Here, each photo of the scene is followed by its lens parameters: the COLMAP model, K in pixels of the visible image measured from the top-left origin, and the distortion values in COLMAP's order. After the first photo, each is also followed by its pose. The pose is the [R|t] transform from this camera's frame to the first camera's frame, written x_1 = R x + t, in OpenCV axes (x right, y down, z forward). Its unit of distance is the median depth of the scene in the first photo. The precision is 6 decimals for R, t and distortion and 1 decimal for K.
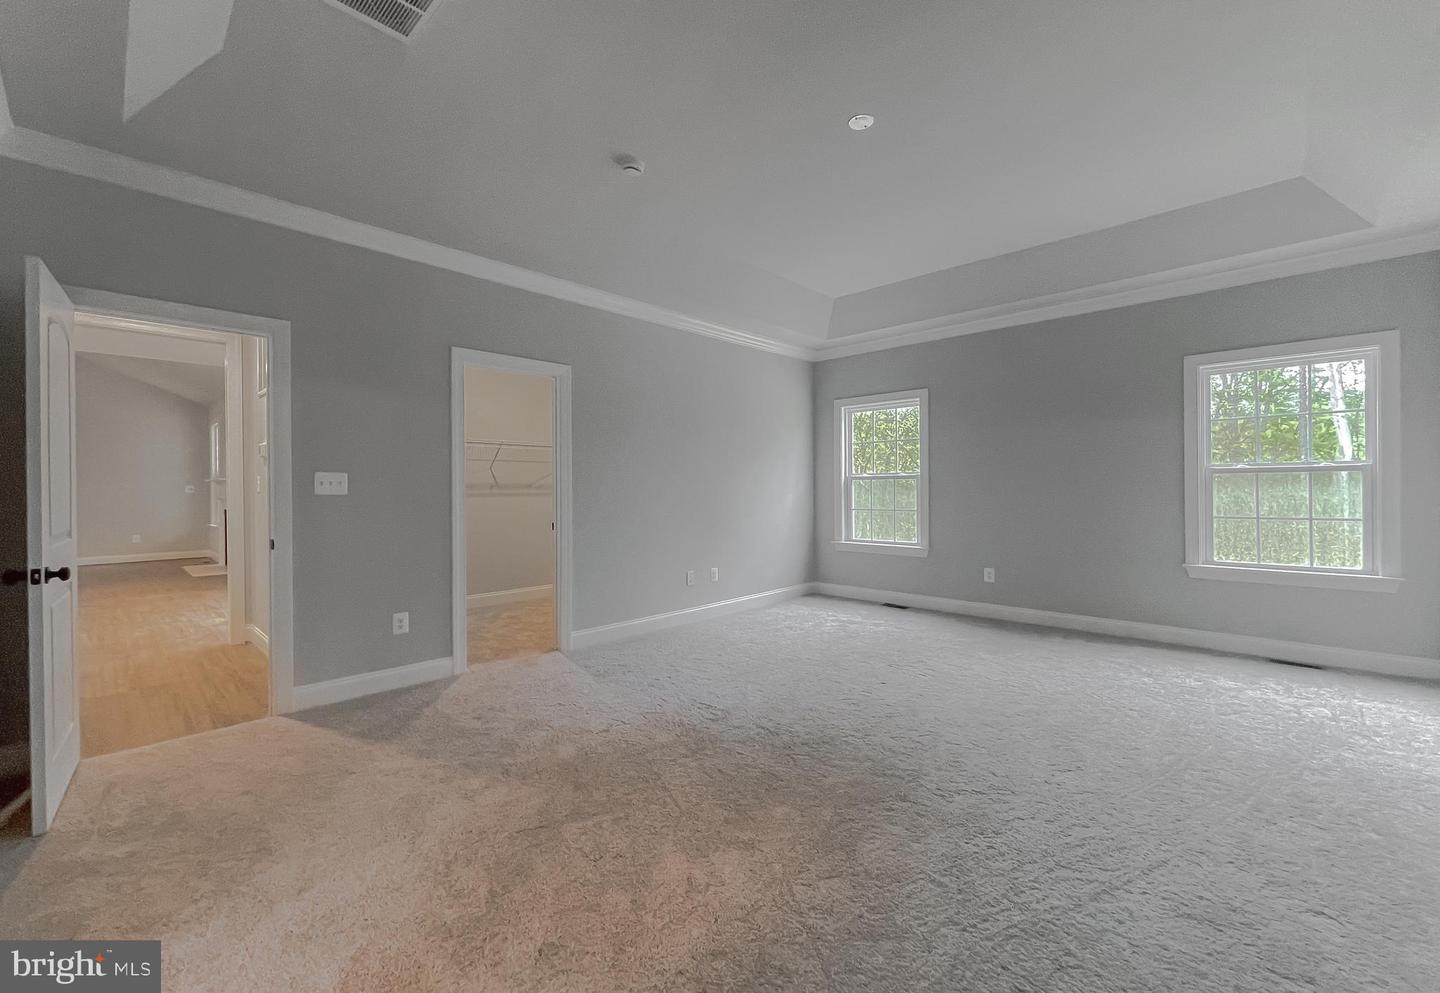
lens RADIAL K [[544.0, 0, 720.0], [0, 544.0, 496.5], [0, 0, 1]] dist [-0.000300, -0.000021]
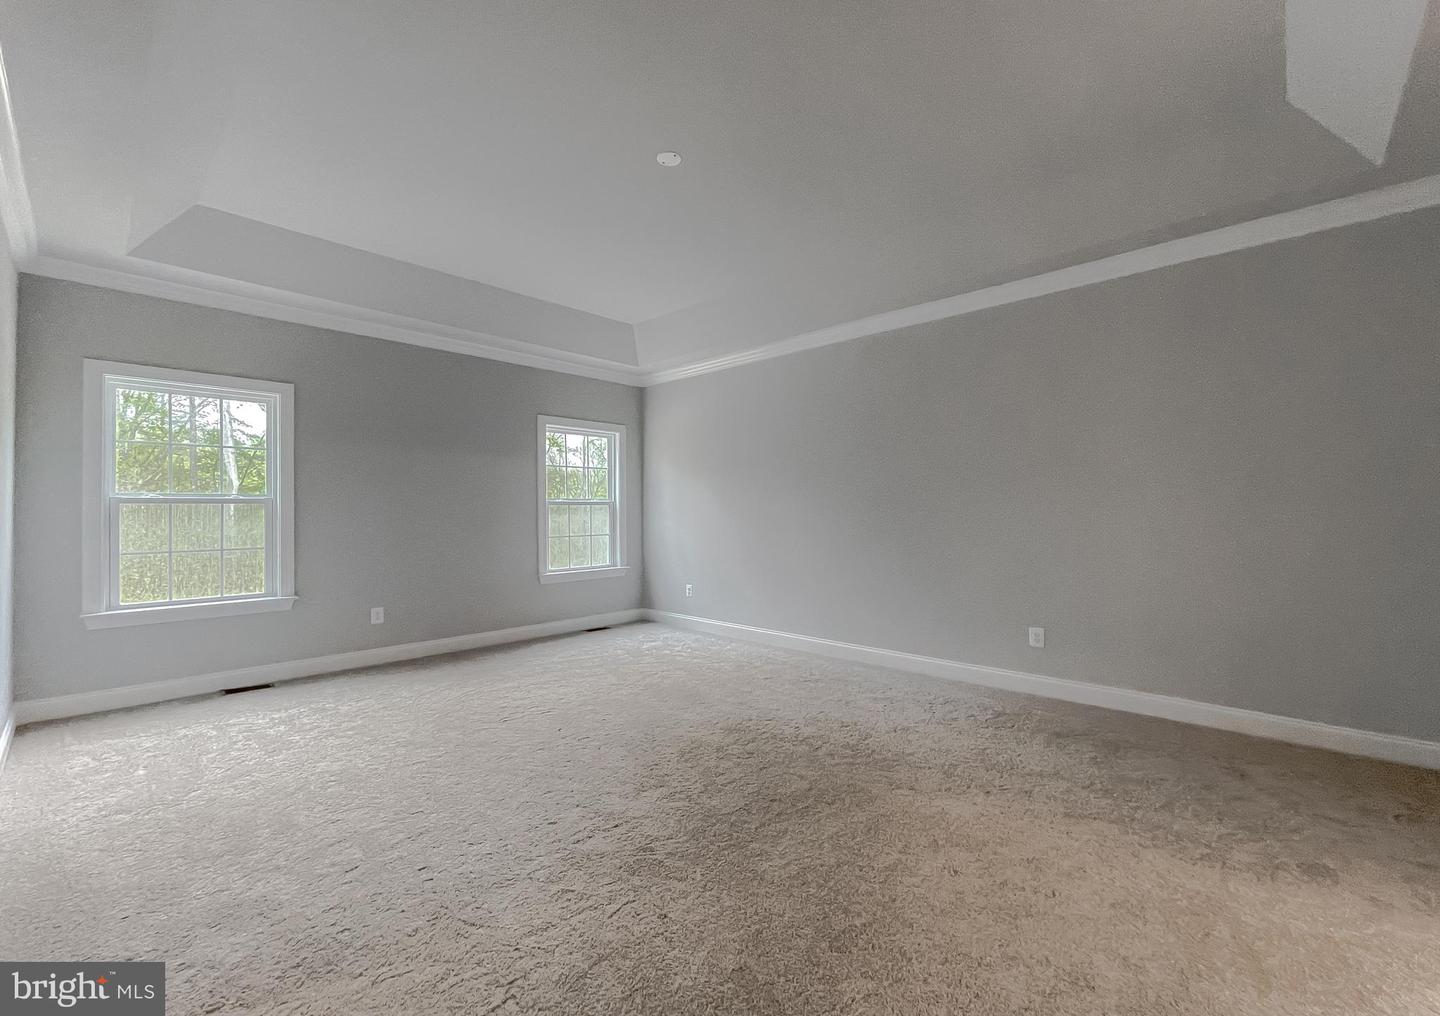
lens RADIAL K [[608.8, 0, 720.0], [0, 608.8, 508.0], [0, 0, 1]] dist [-0.000240, -0.000115]
pose [[0.042019, 0.014044, 0.999018, -0.428962], [0.021450, 0.999658, -0.014956, -0.001623], [-0.998887, 0.022057, 0.041704, 0.378846]]
